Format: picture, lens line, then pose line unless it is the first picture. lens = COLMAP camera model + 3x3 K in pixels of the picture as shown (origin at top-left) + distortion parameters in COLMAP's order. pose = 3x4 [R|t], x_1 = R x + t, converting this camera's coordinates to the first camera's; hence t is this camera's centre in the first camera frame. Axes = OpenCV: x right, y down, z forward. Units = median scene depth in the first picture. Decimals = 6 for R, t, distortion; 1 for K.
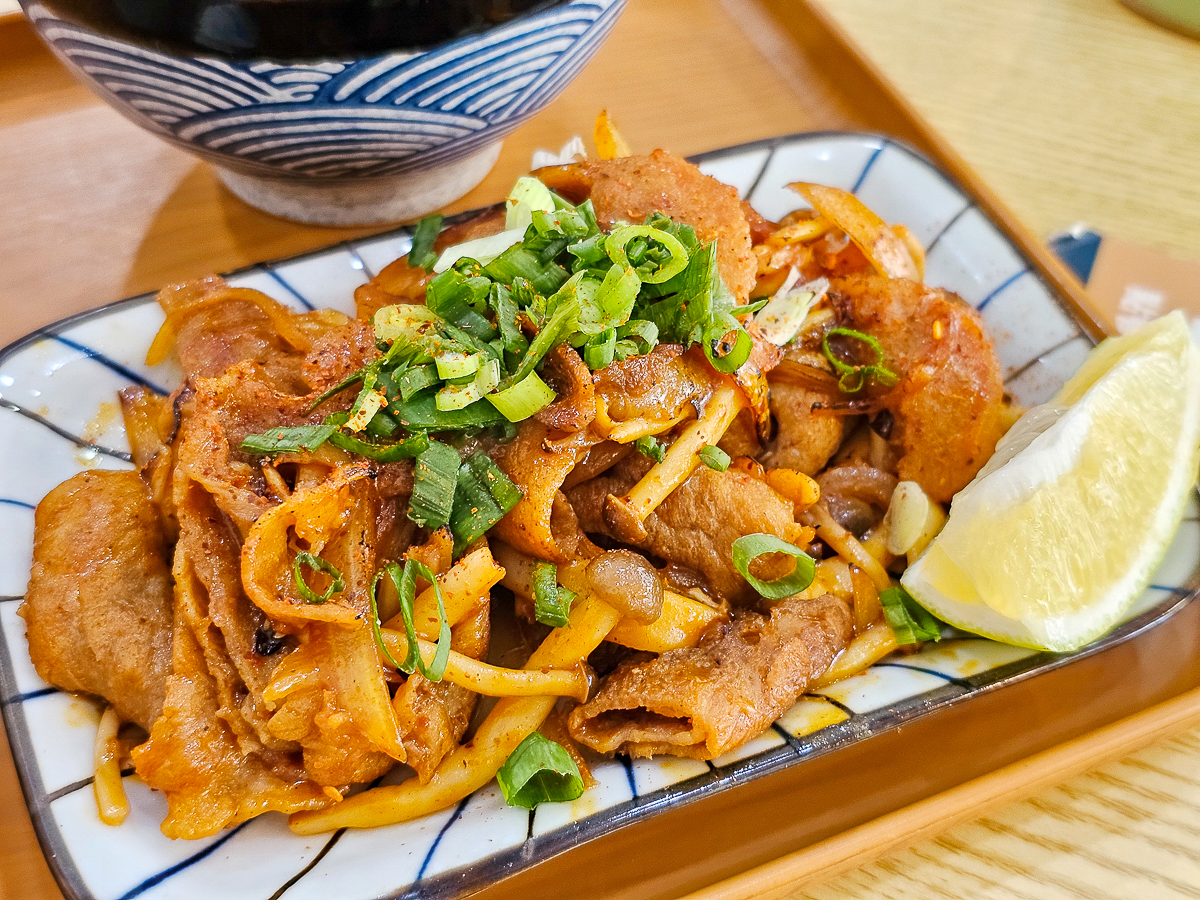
lens RADIAL K [[1961.2, 0, 565.0], [0, 1961.2, 449.7], [0, 0, 1]] dist [0.083584, 0.044874]
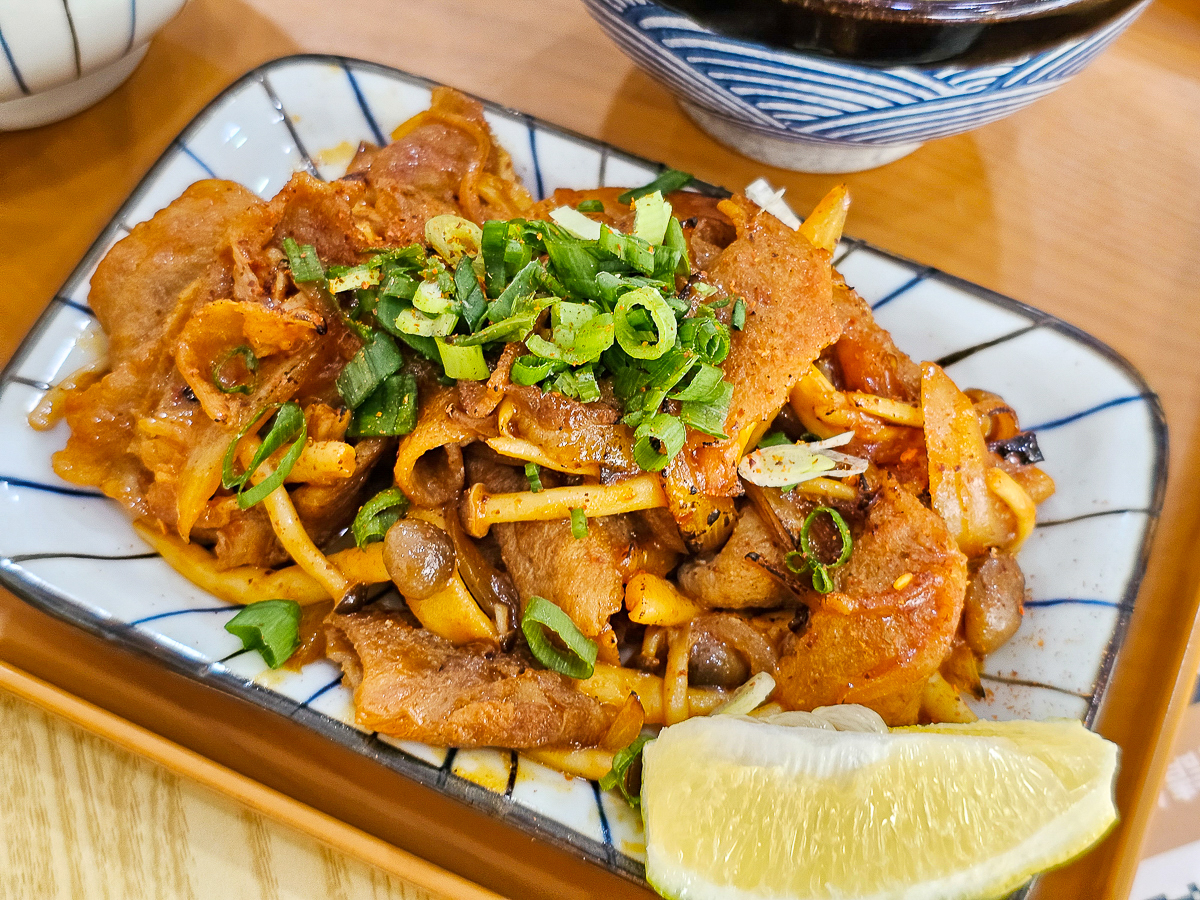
lens RADIAL K [[1961.2, 0, 565.0], [0, 1961.2, 449.7], [0, 0, 1]] dist [0.083584, 0.044874]
pose [[0.636394, 0.633802, -0.439656, 0.507819], [-0.537054, 0.773196, 0.337255, -0.374524], [0.553693, 0.021492, 0.832443, 0.146639]]
